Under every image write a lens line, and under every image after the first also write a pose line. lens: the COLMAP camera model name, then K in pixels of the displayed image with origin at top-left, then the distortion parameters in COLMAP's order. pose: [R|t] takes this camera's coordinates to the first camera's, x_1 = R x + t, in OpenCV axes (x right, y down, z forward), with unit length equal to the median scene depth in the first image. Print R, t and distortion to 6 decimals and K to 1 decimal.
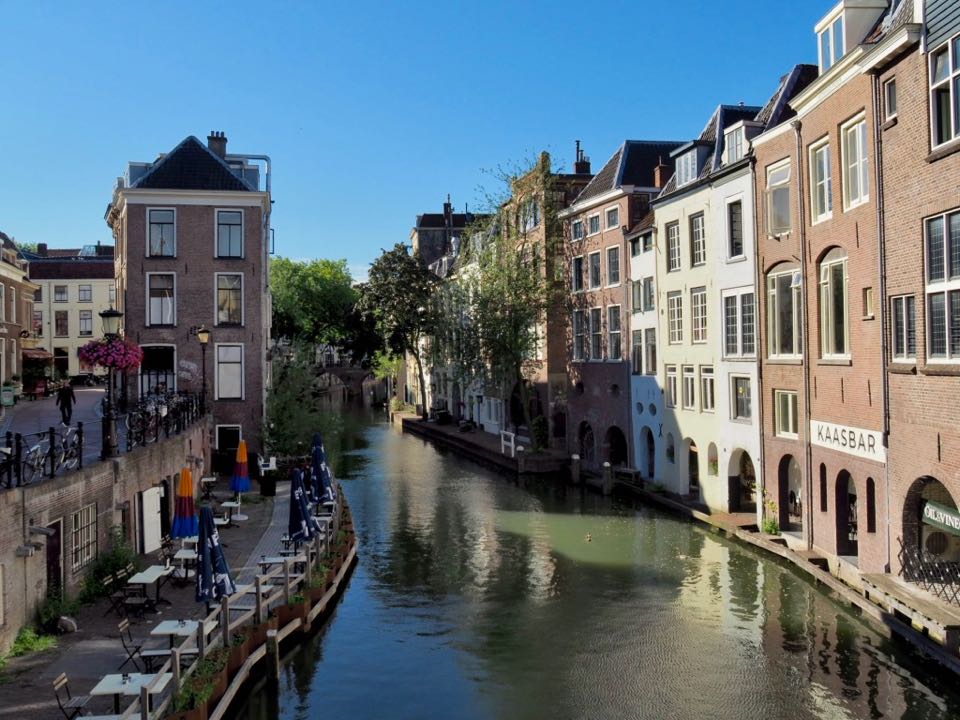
lens RADIAL K [[376.7, 0, 480.0], [0, 376.7, 360.0], [0, 0, 1]] dist [-0.000188, -0.000038]
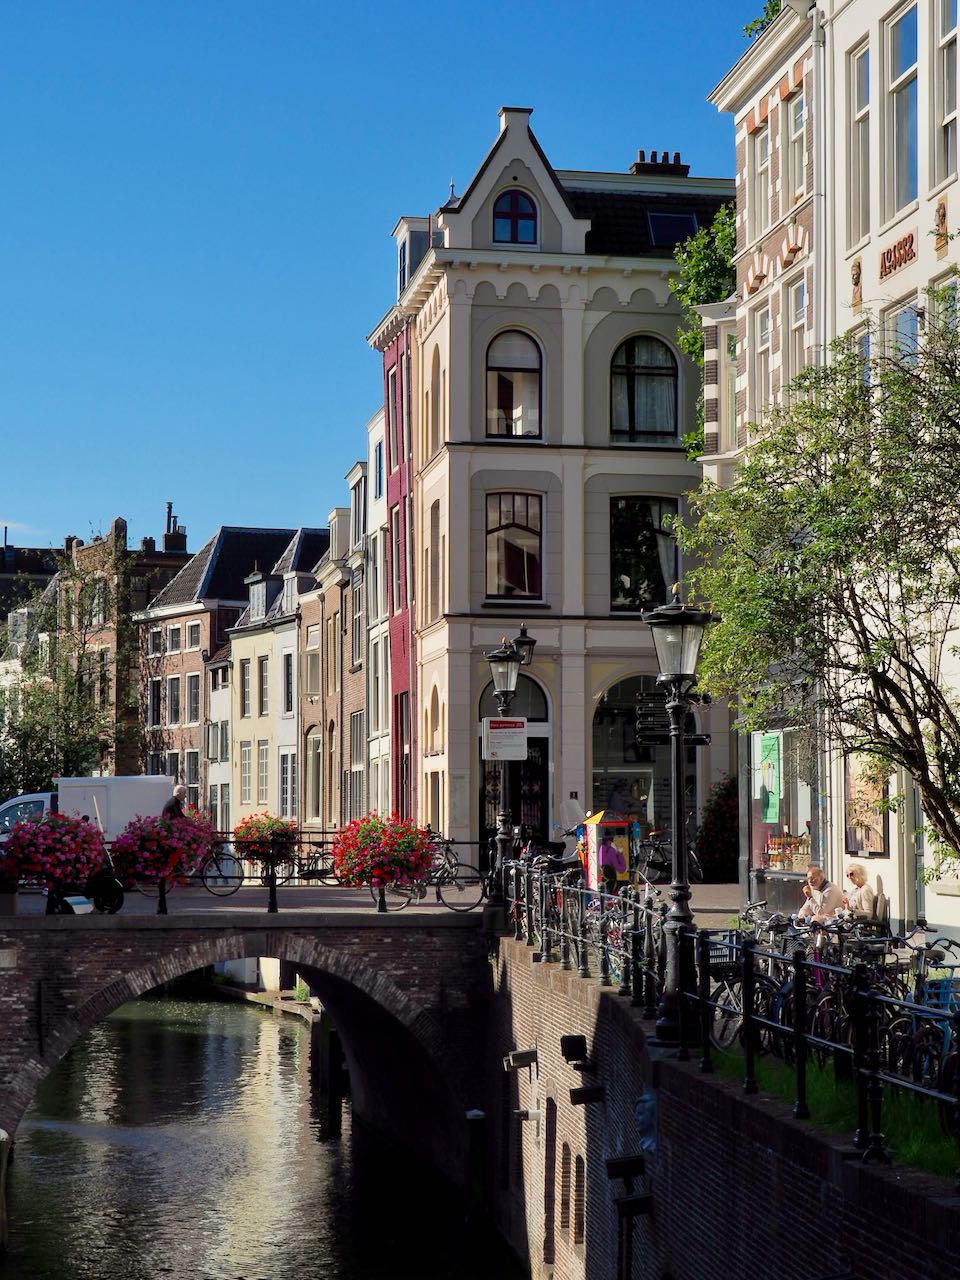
lens RADIAL K [[2226.4, 0, 480.0], [0, 2226.4, 640.0], [0, 0, 1]] dist [0.007041, 0.070142]
pose [[0.986686, 0.027170, 0.160353, 0.203191], [-0.013664, 0.996310, -0.084735, 0.007097], [-0.162063, 0.081415, 0.983416, -3.613534]]
